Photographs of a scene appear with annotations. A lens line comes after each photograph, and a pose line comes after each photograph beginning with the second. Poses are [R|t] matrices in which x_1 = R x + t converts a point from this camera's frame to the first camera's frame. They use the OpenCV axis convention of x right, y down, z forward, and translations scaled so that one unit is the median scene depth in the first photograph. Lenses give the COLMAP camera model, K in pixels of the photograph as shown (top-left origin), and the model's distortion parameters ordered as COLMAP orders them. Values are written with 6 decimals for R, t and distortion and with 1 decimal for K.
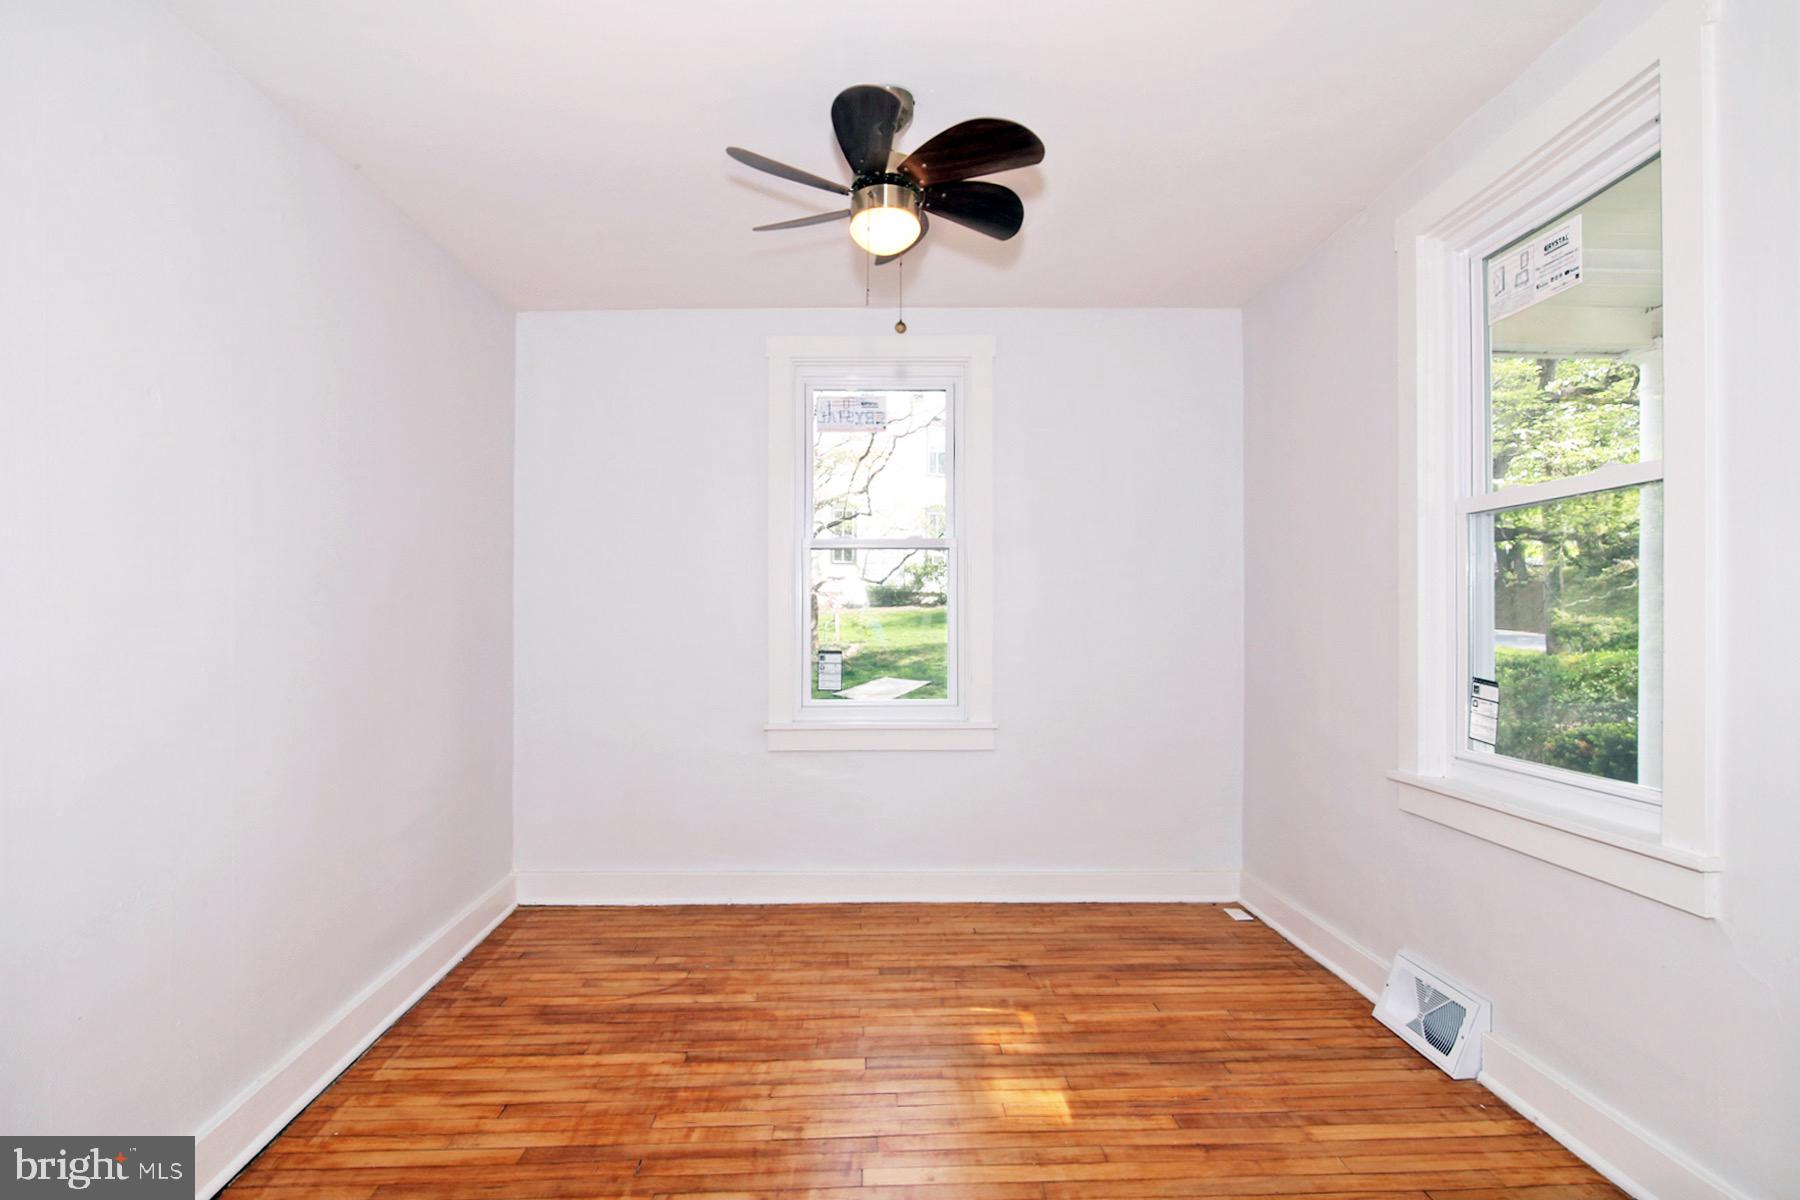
lens RADIAL K [[892.5, 0, 900.0], [0, 892.5, 600.0], [0, 0, 1]] dist [-0.001764, 0.000142]
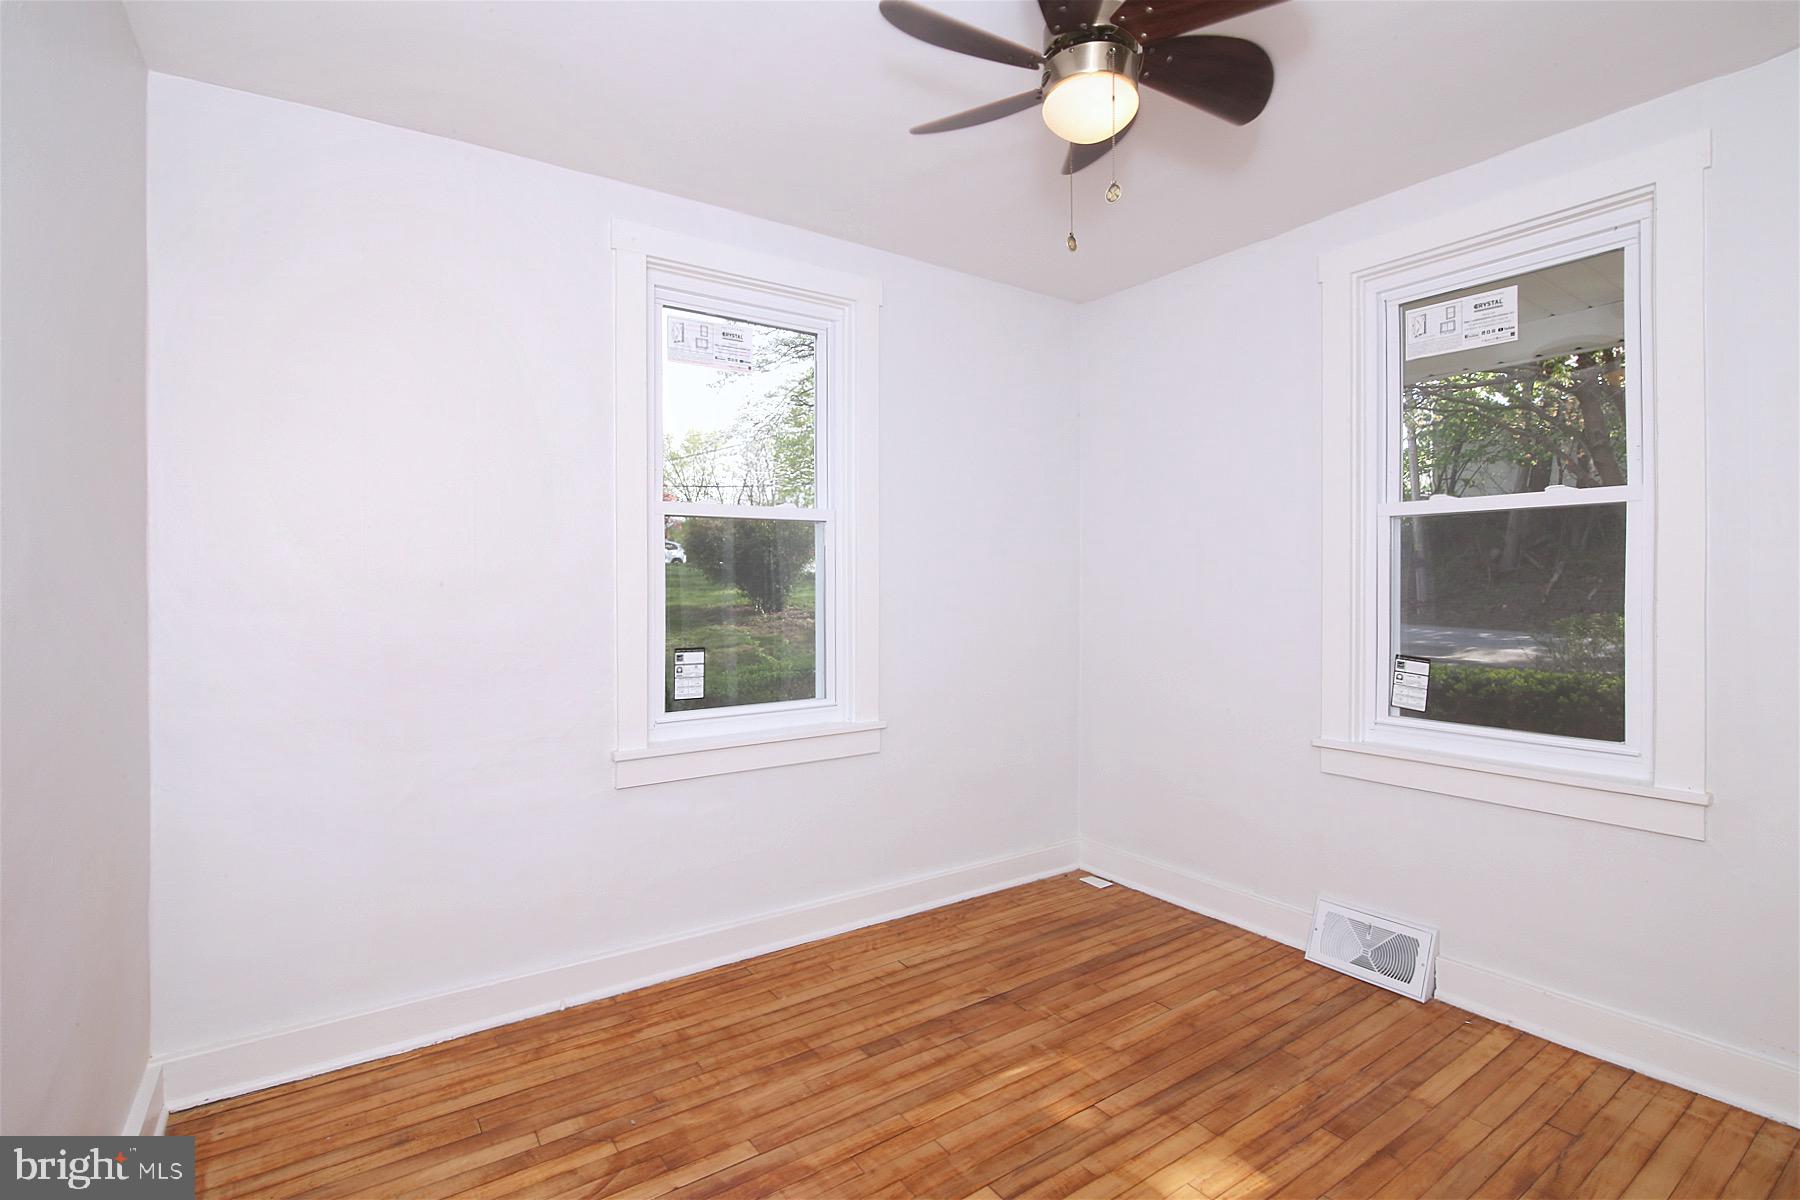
lens RADIAL K [[833.9, 0, 900.1], [0, 833.9, 587.2], [0, 0, 1]] dist [-0.008253, -0.000455]
pose [[0.831892, -0.008440, 0.554873, -0.426095], [-0.006734, 0.999657, 0.025302, -0.020875], [-0.554897, -0.024785, 0.831550, 0.389795]]
